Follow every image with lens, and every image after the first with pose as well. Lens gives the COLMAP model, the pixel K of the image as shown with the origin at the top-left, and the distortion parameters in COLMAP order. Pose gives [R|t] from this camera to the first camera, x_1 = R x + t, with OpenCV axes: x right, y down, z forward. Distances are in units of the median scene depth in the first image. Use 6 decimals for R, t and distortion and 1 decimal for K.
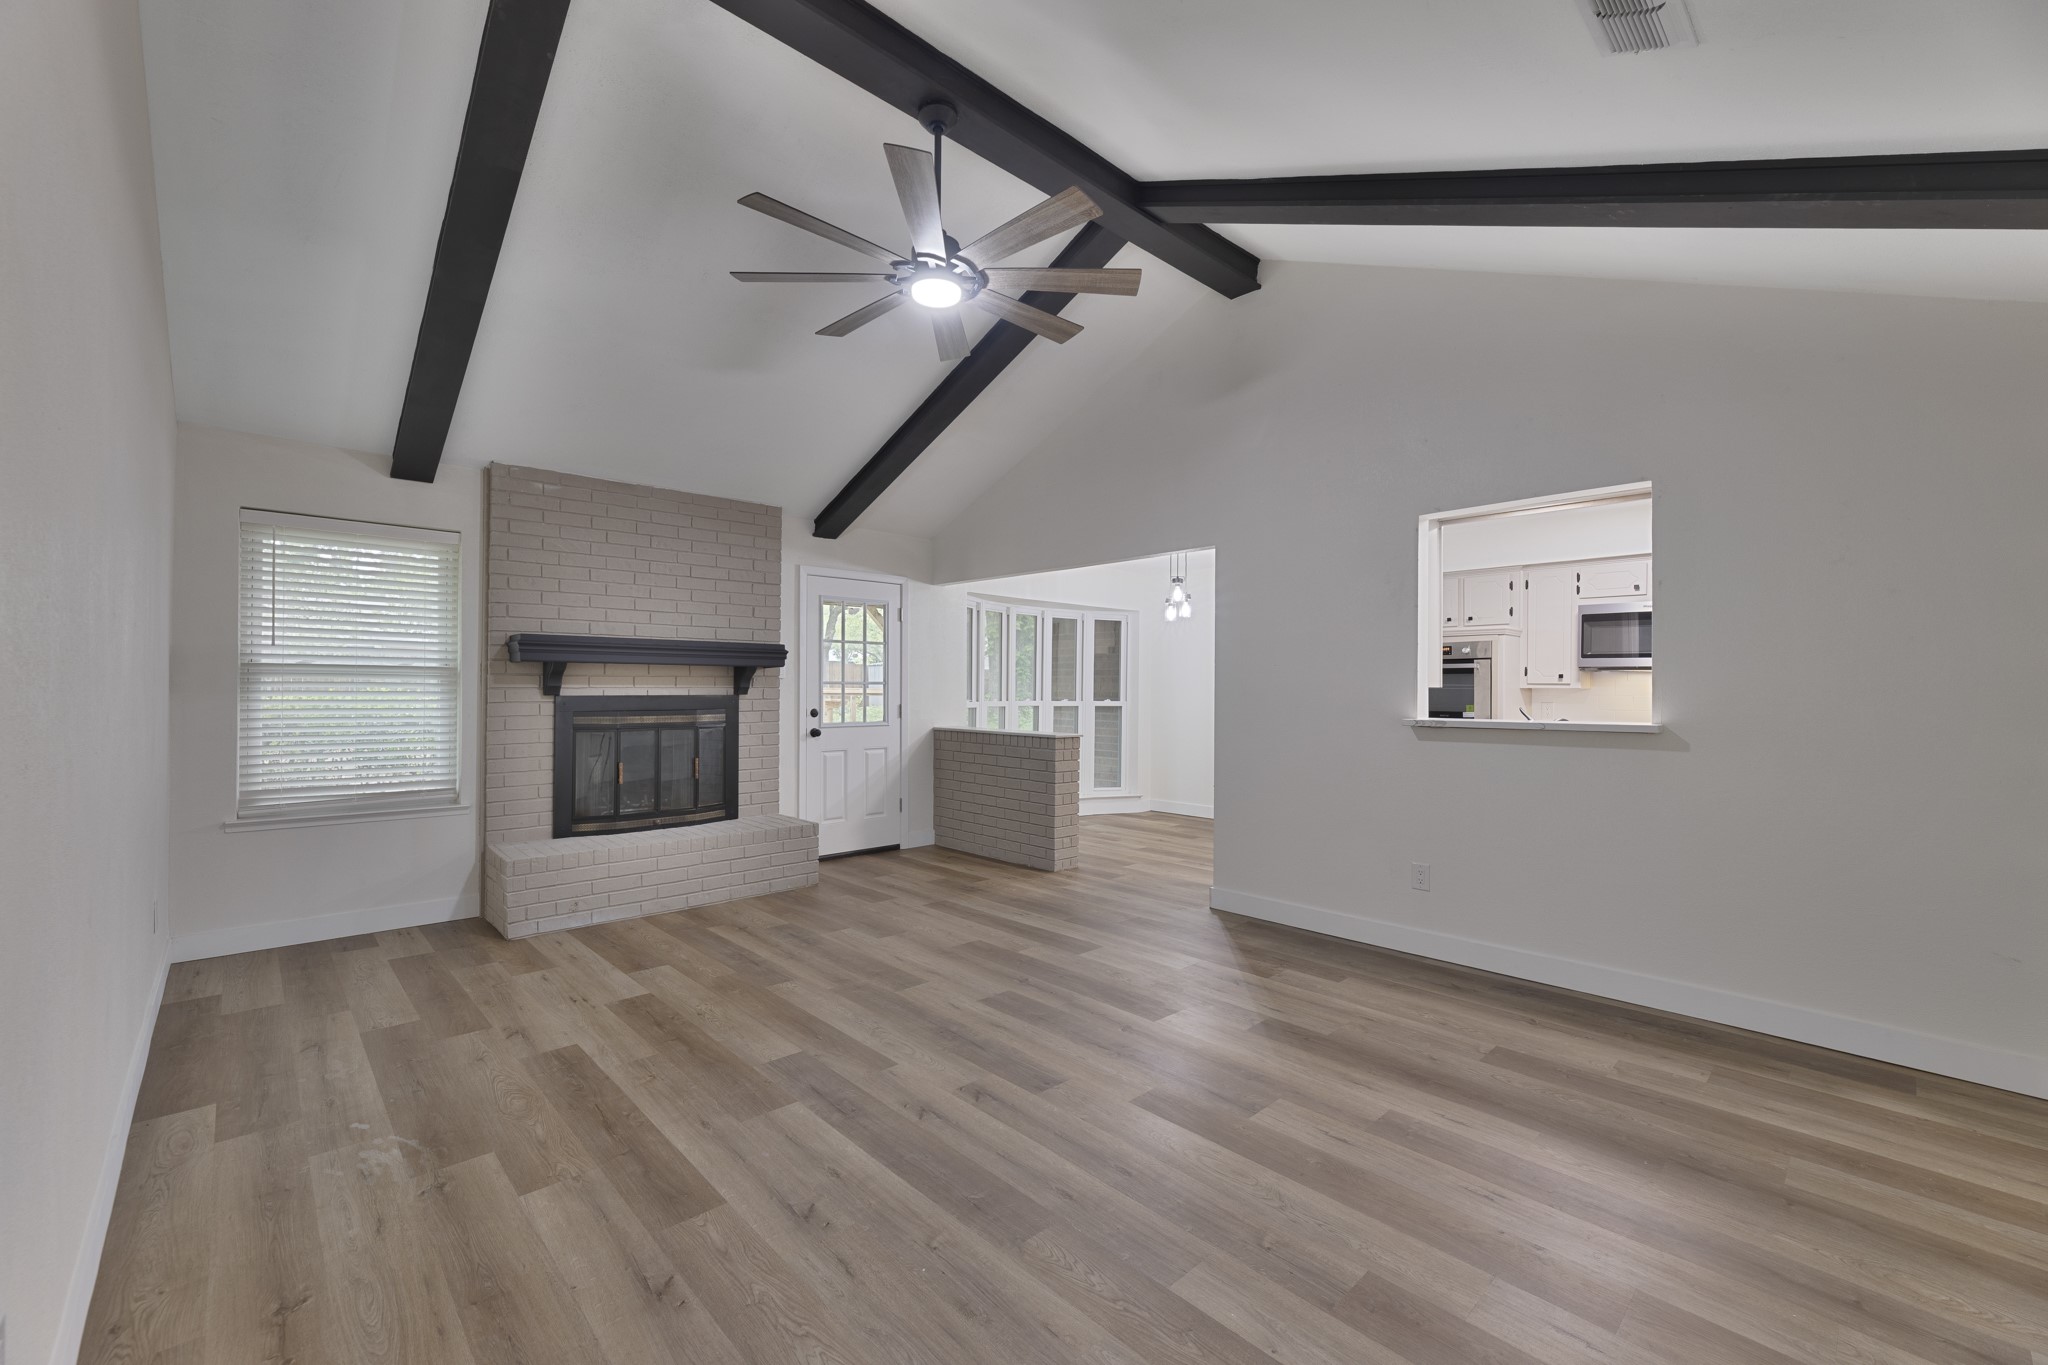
lens RADIAL K [[824.9, 0, 1009.7], [0, 824.9, 681.1], [0, 0, 1]] dist [-0.004309, 0.000093]
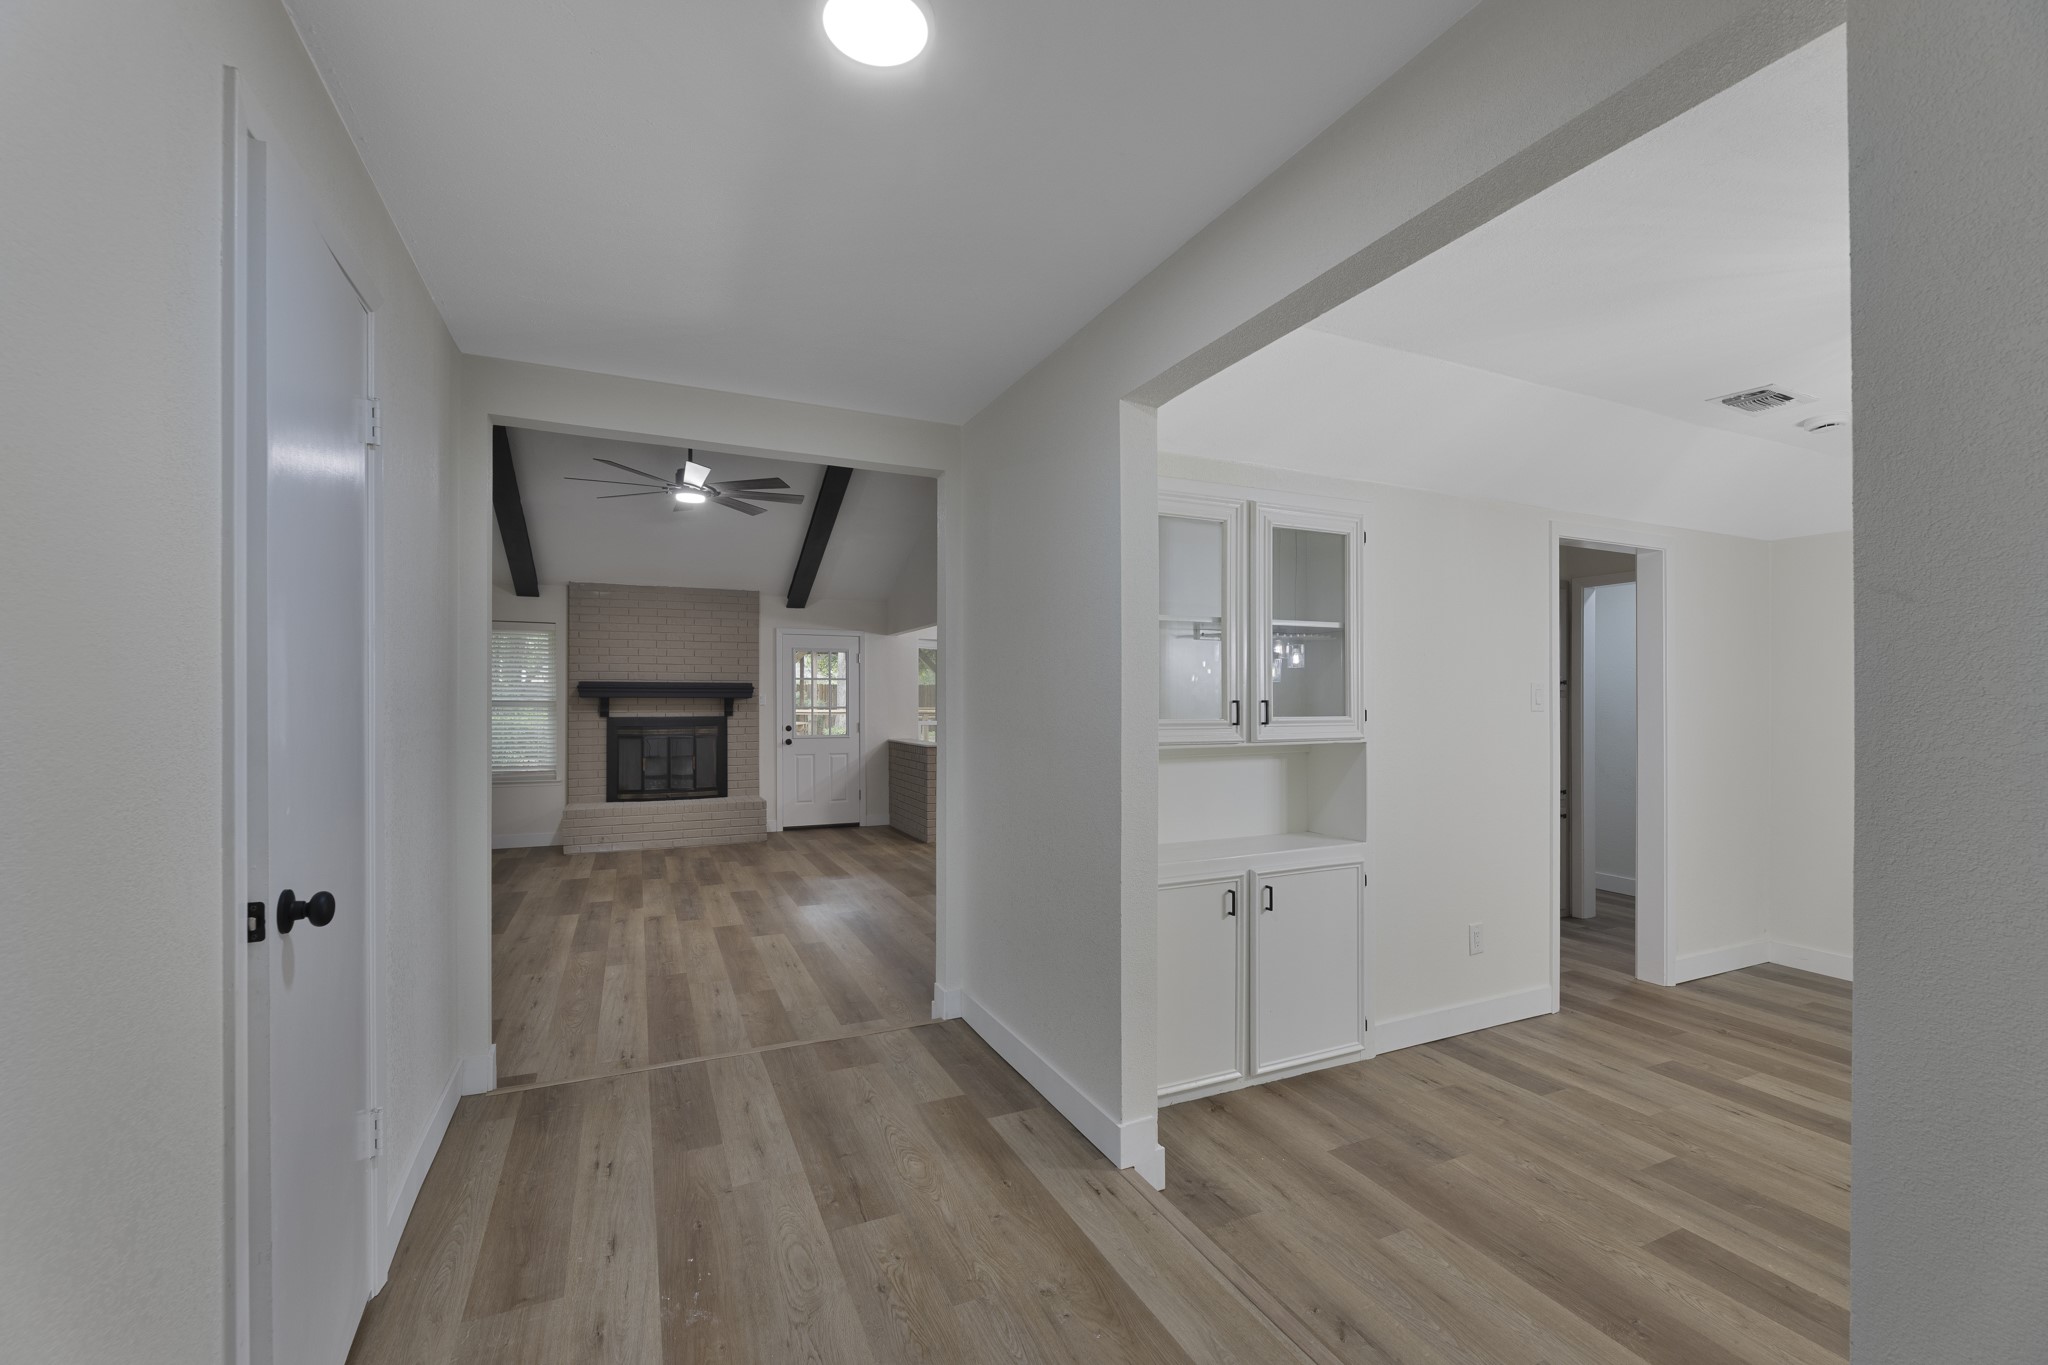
lens RADIAL K [[824.9, 0, 1007.0], [0, 824.9, 707.9], [0, 0, 1]] dist [-0.004309, 0.000093]
pose [[0.946648, -0.002427, -0.322260, 0.807469], [0.006203, 0.999924, 0.010693, -0.014753], [0.322210, -0.012121, 0.946591, -0.346776]]
